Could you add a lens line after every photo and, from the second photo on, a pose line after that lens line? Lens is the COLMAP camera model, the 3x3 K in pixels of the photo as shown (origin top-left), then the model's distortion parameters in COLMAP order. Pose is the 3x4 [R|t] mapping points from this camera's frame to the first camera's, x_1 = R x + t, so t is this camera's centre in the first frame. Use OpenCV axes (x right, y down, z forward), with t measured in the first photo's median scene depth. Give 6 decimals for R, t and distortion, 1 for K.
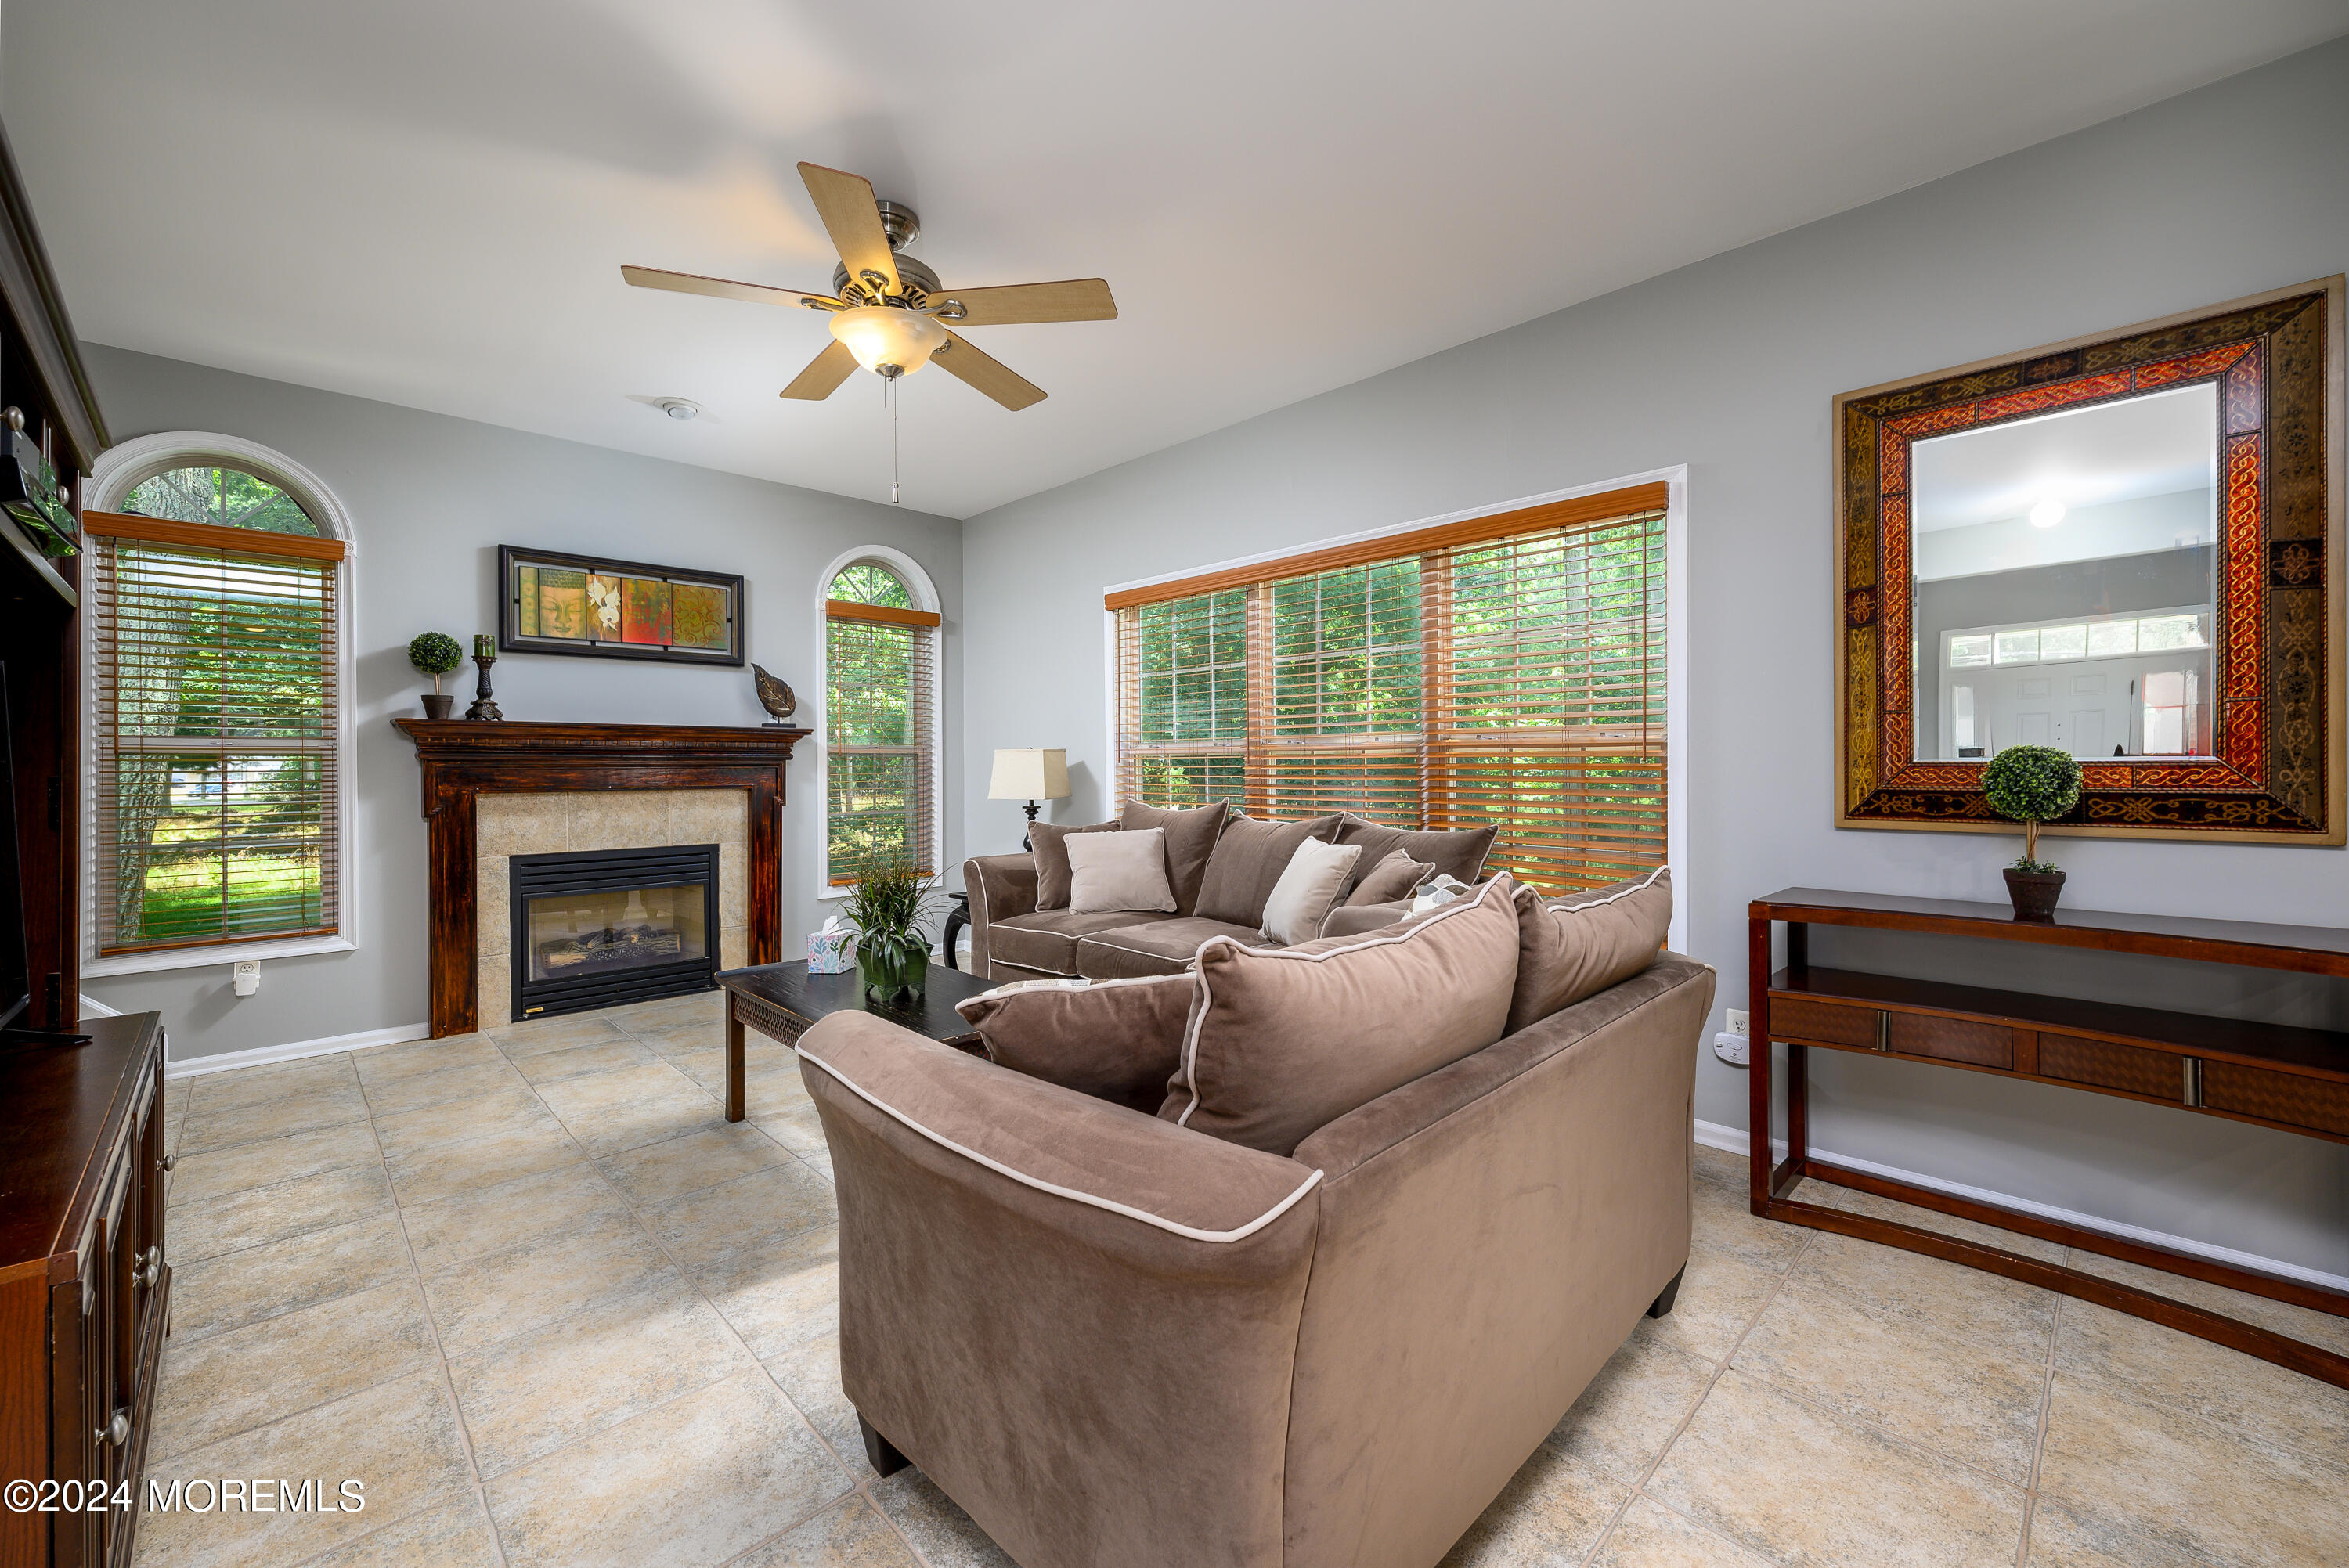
lens RADIAL K [[933.7, 0, 1195.3], [0, 933.7, 772.6], [0, 0, 1]] dist [0.001550, 0.000085]
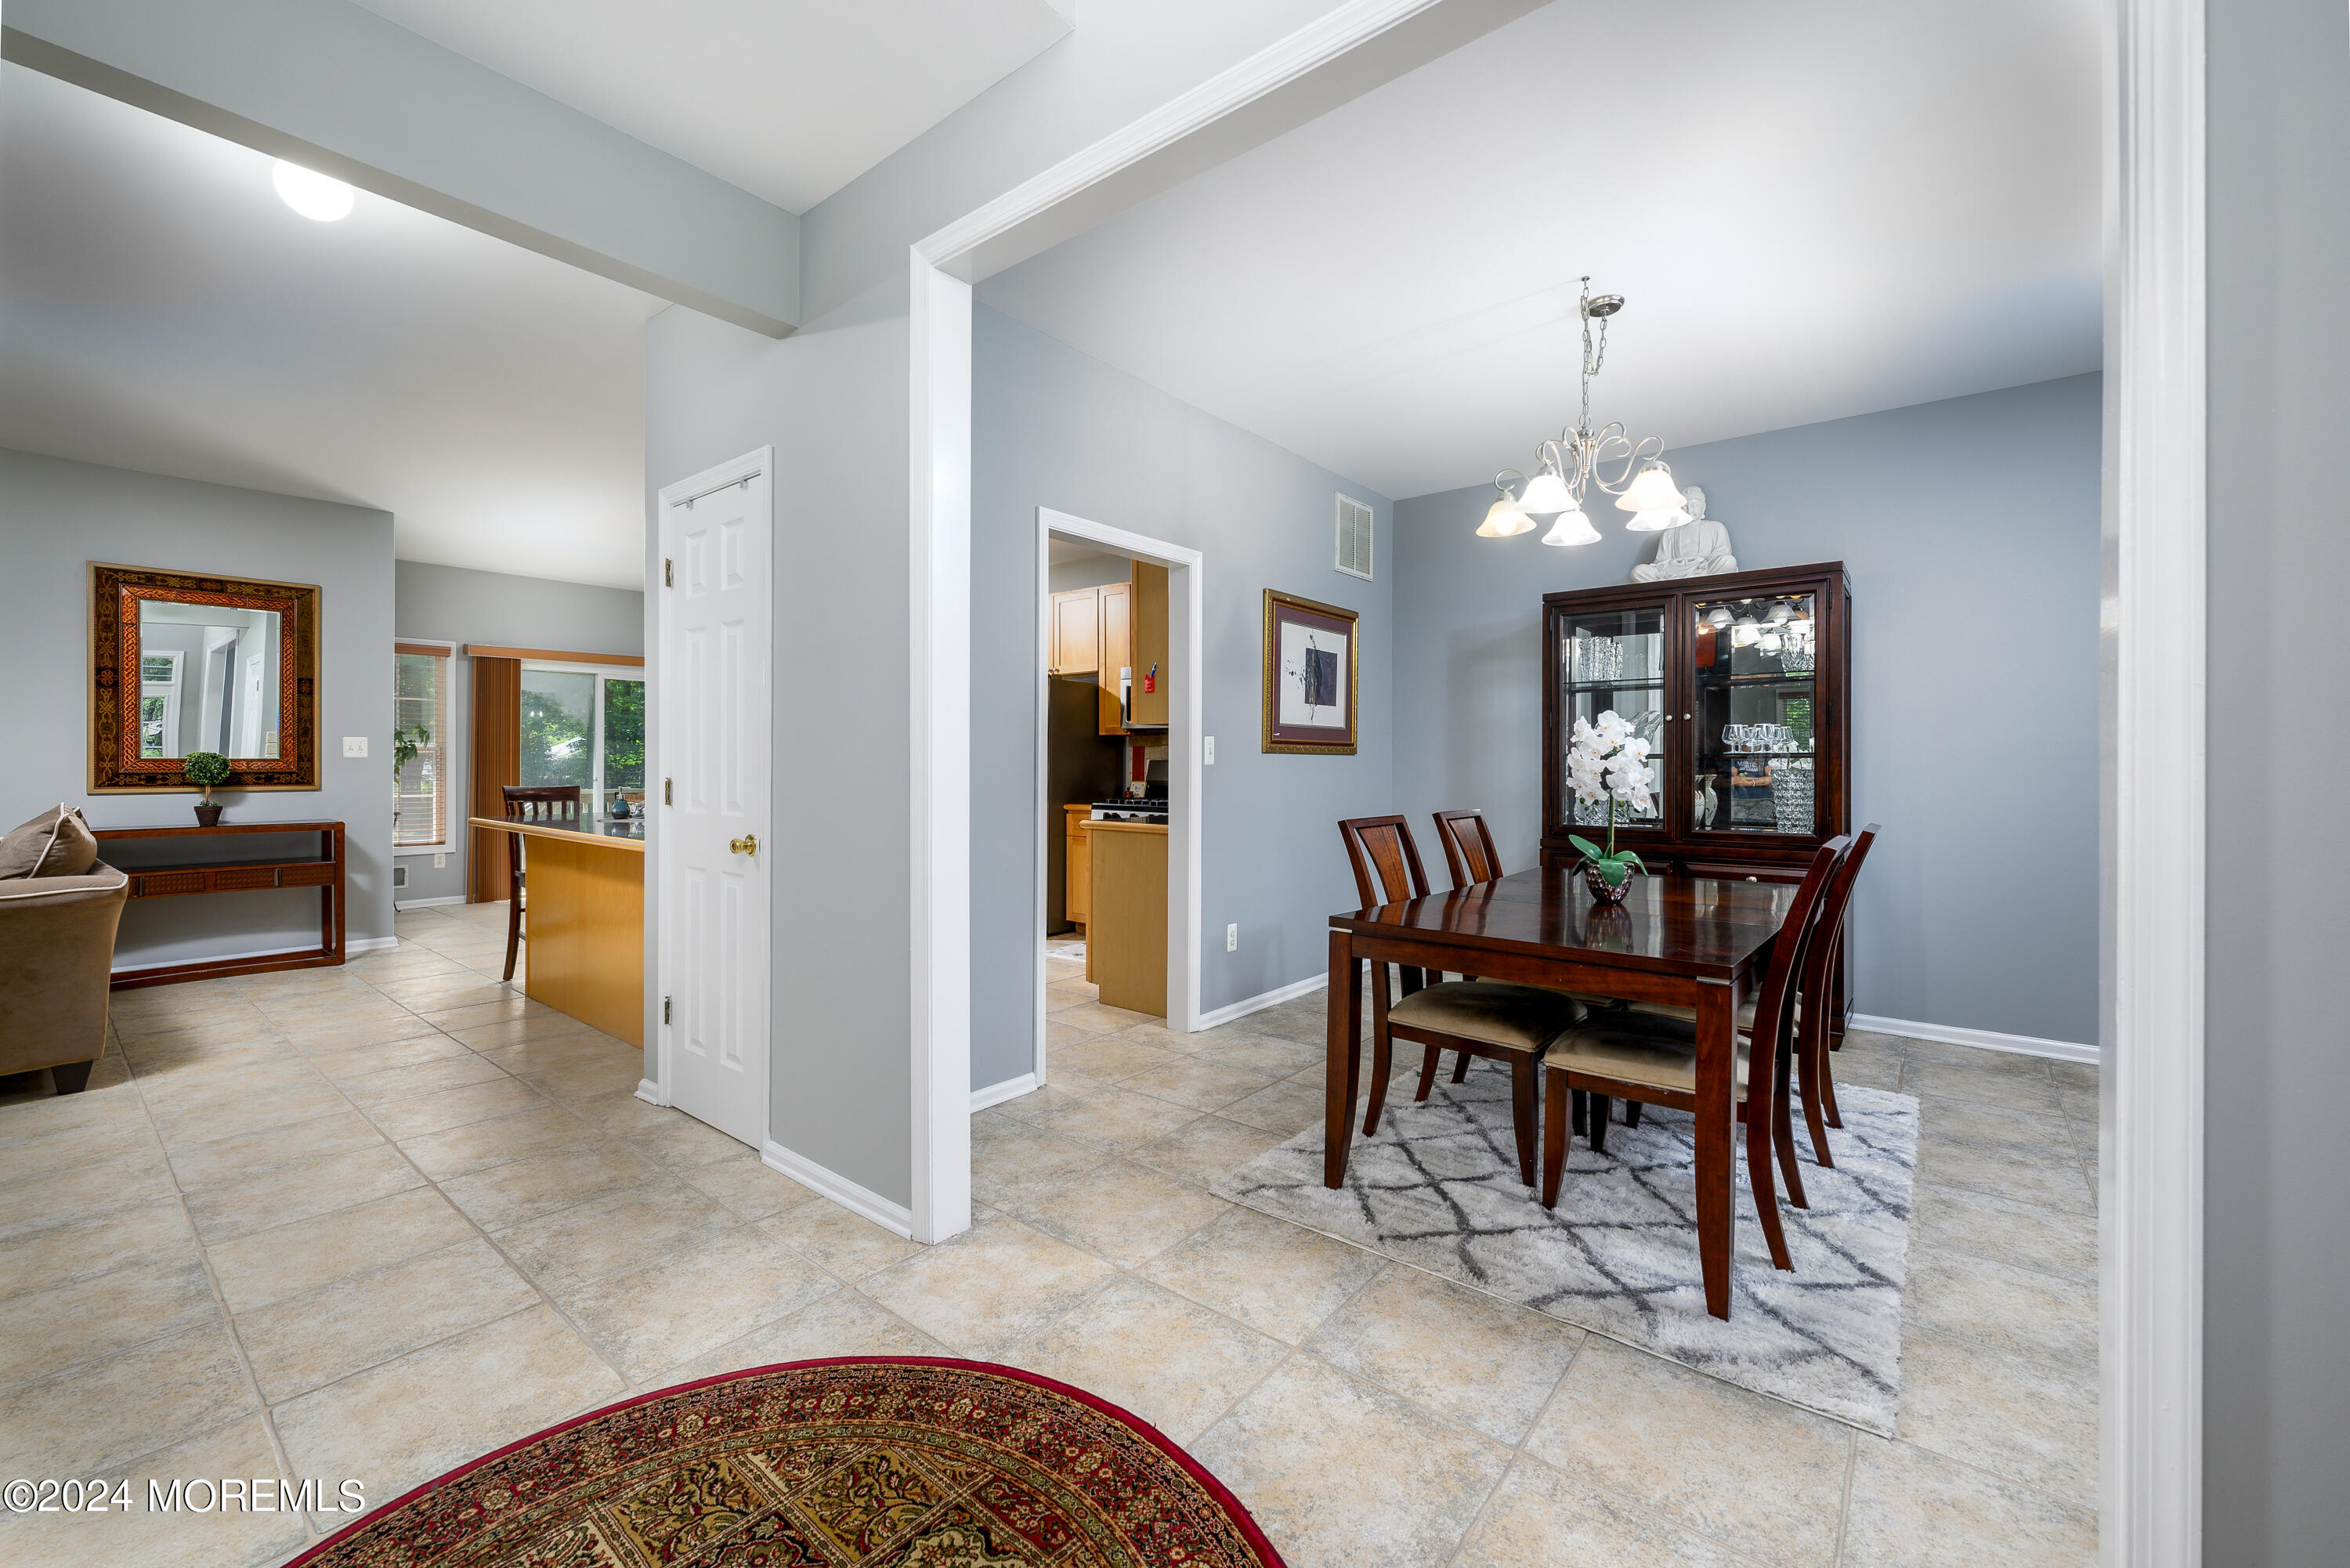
lens RADIAL K [[946.3, 0, 1172.5], [0, 946.3, 764.3], [0, 0, 1]] dist [0.000812, 0.000386]
pose [[-0.101199, -0.001870, 0.994864, -1.443561], [0.003366, 0.999992, 0.002222, 0.003561], [-0.994861, 0.003574, -0.101192, -0.974159]]
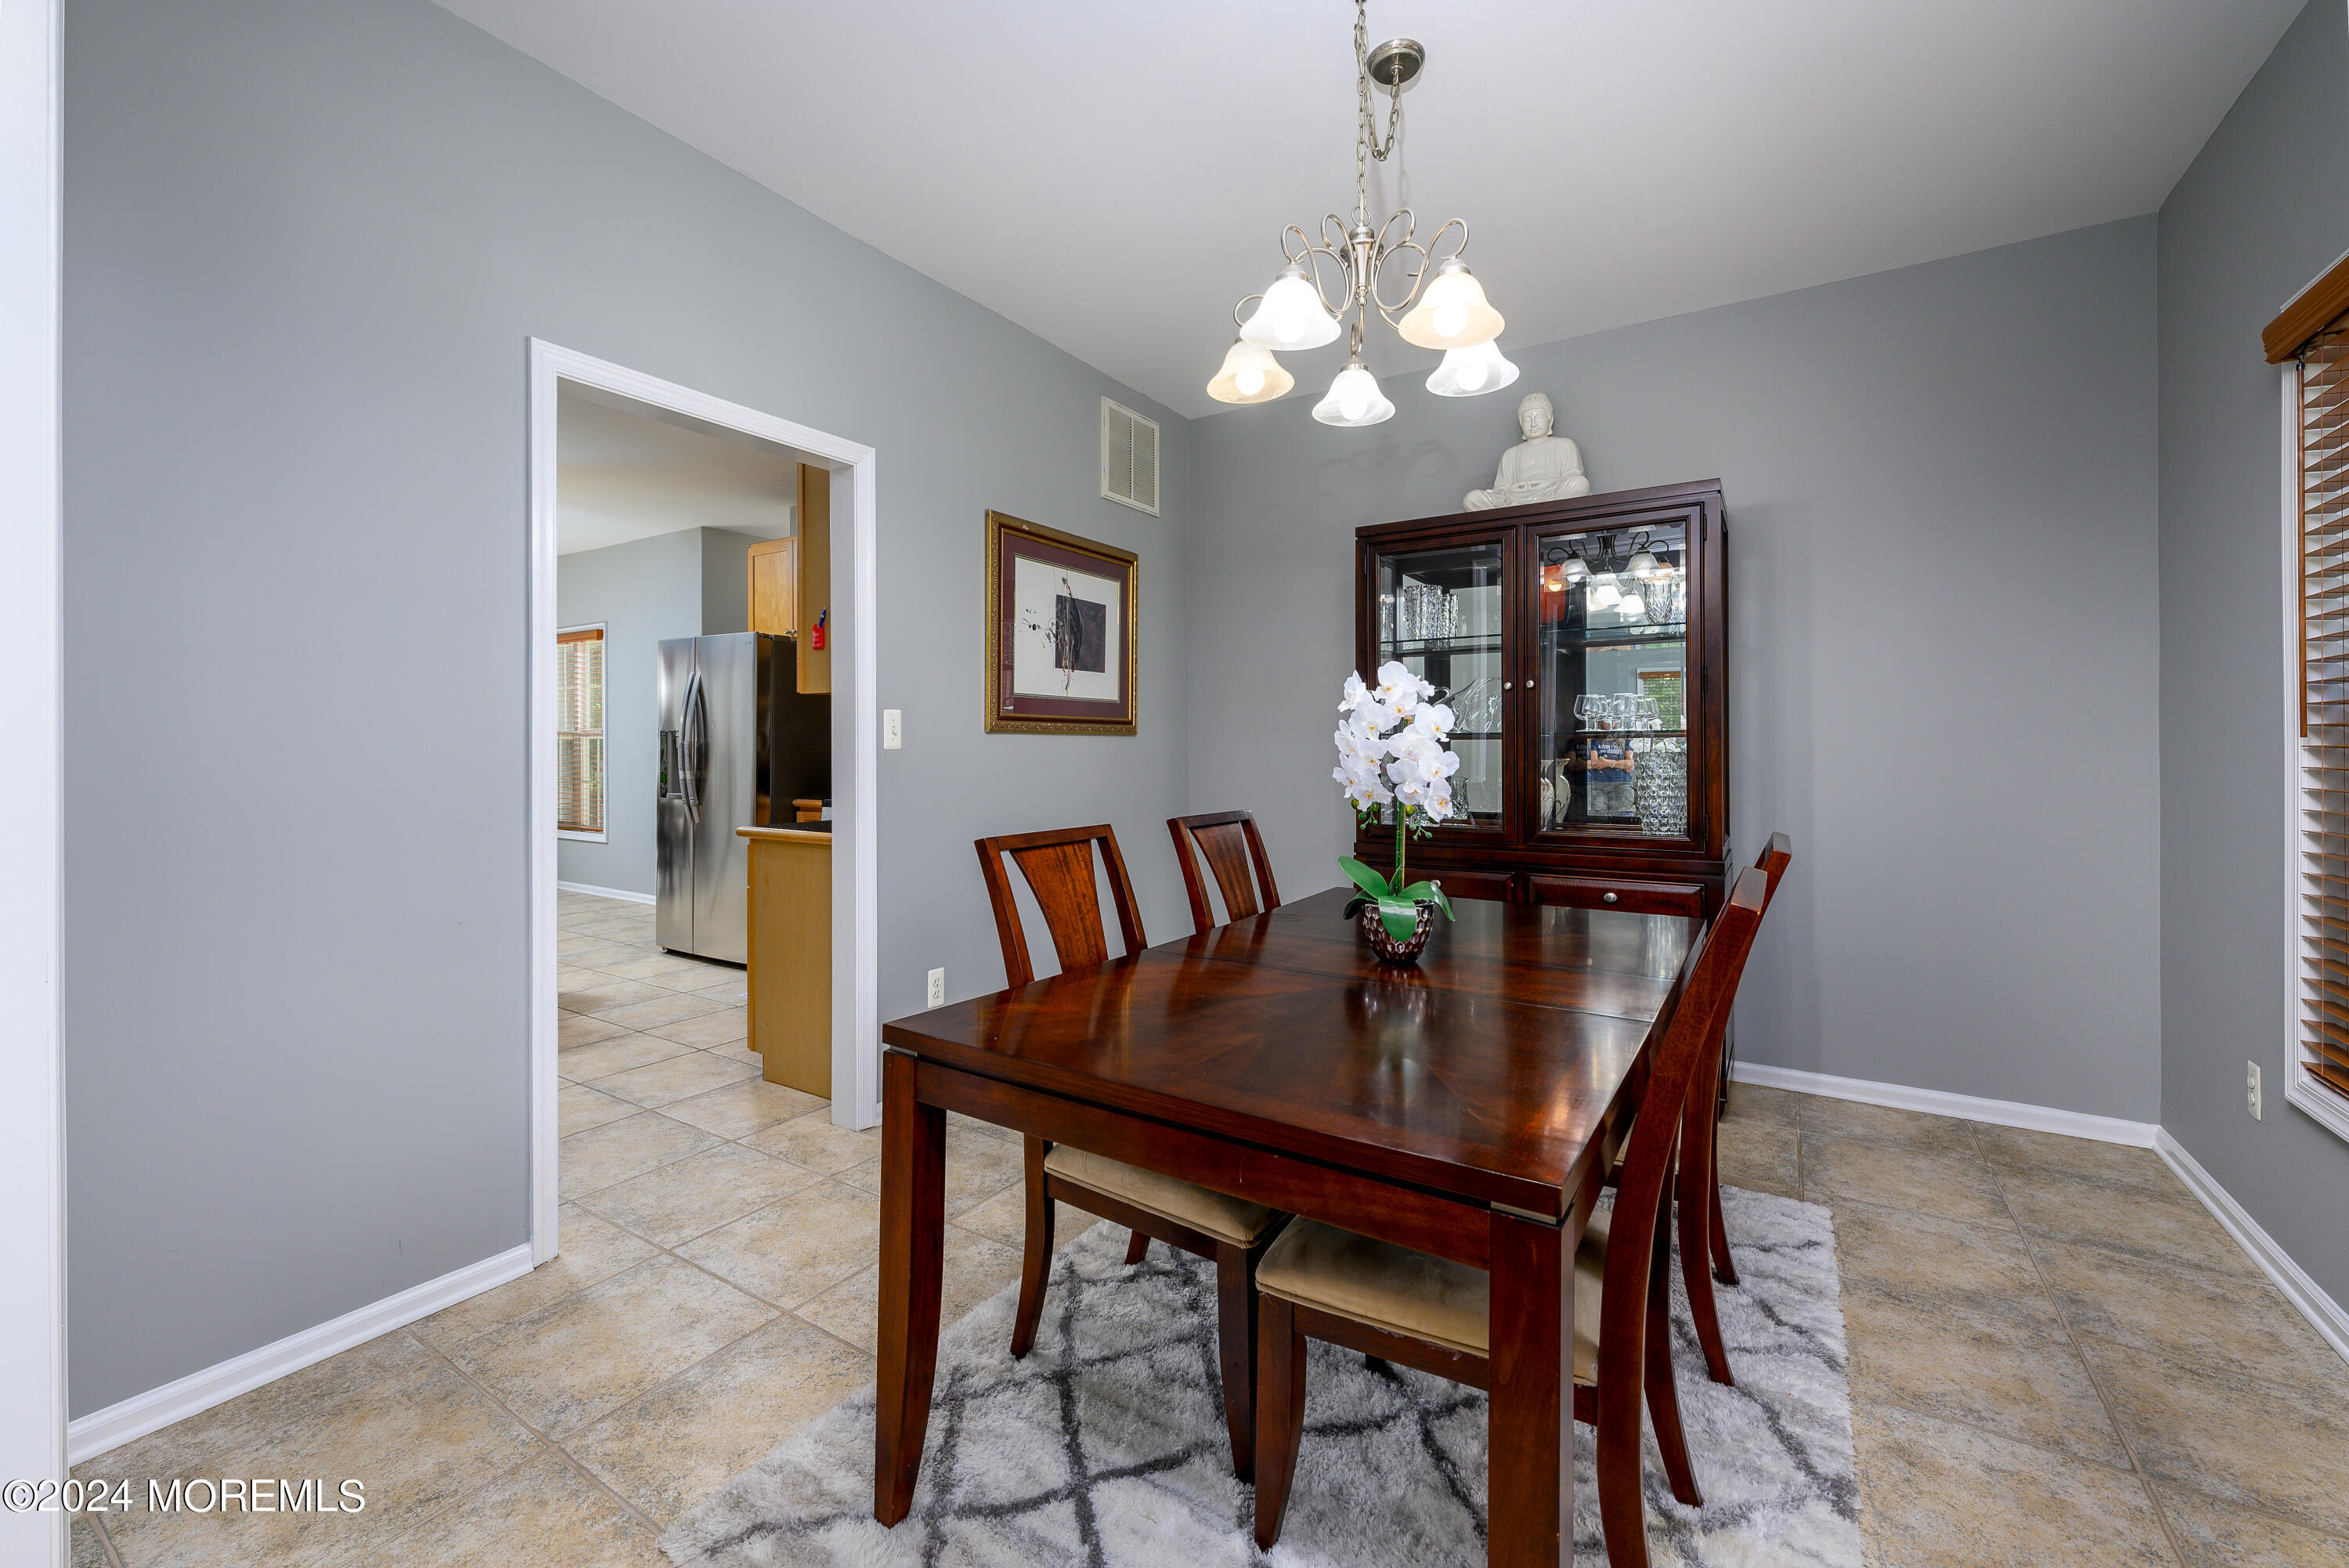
lens RADIAL K [[950.5, 0, 1168.1], [0, 950.5, 742.4], [0, 0, 1]] dist [-0.000291, 0.000145]
pose [[-0.209849, 0.004357, 0.977724, -1.402049], [0.007653, 0.999967, -0.002814, 0.003771], [-0.977704, 0.006892, -0.209876, -1.006475]]
